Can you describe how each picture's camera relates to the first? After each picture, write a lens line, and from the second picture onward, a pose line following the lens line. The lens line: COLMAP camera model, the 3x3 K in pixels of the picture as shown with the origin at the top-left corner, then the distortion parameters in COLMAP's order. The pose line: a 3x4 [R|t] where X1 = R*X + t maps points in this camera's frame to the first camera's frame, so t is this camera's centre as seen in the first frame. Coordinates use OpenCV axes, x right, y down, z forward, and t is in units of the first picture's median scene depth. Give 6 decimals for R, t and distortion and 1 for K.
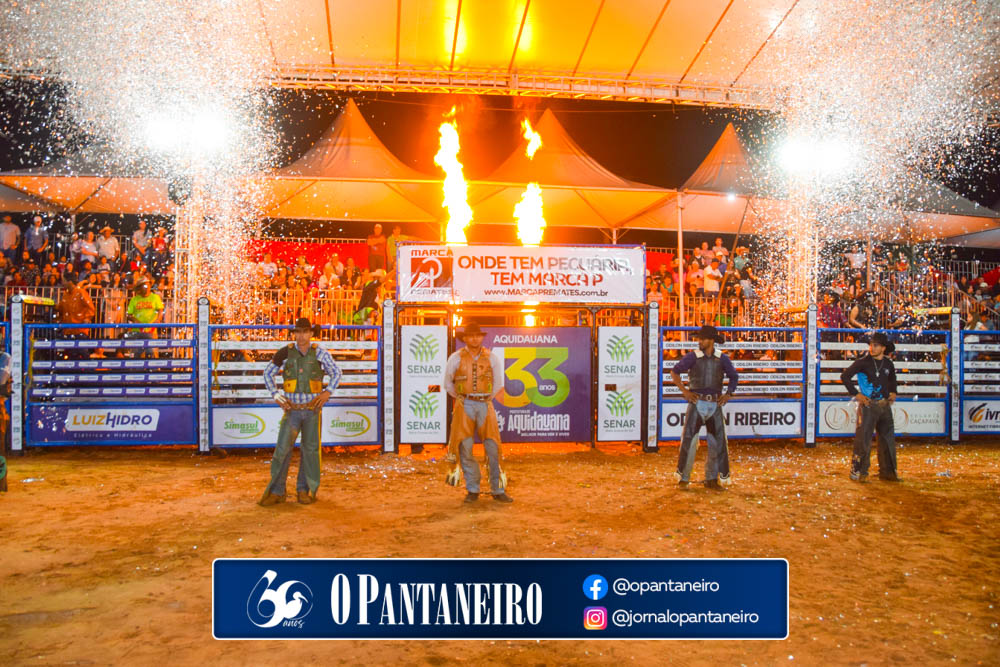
lens RADIAL K [[817.1, 0, 496.6], [0, 817.1, 333.9], [0, 0, 1]] dist [-0.104823, 0.004152]
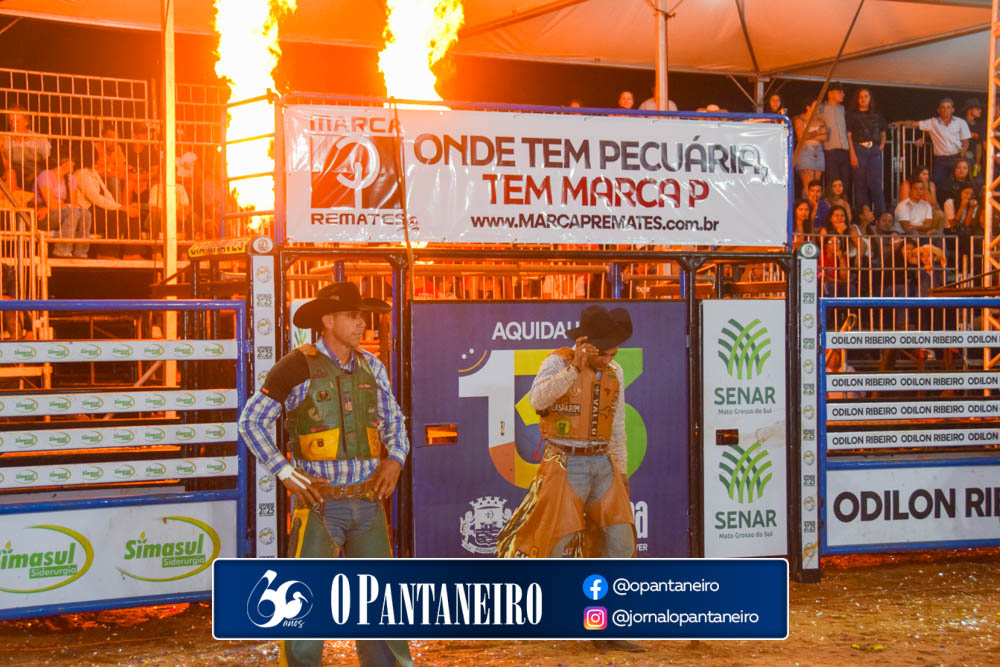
lens RADIAL K [[2233.0, 0, 501.7], [0, 2233.0, 333.6], [0, 0, 1]] dist [0.500969, 0.000000]
pose [[0.930157, -0.012519, 0.366948, -0.426563], [0.009577, 0.999906, 0.009837, -0.003806], [-0.367037, -0.005636, 0.930189, -0.089891]]
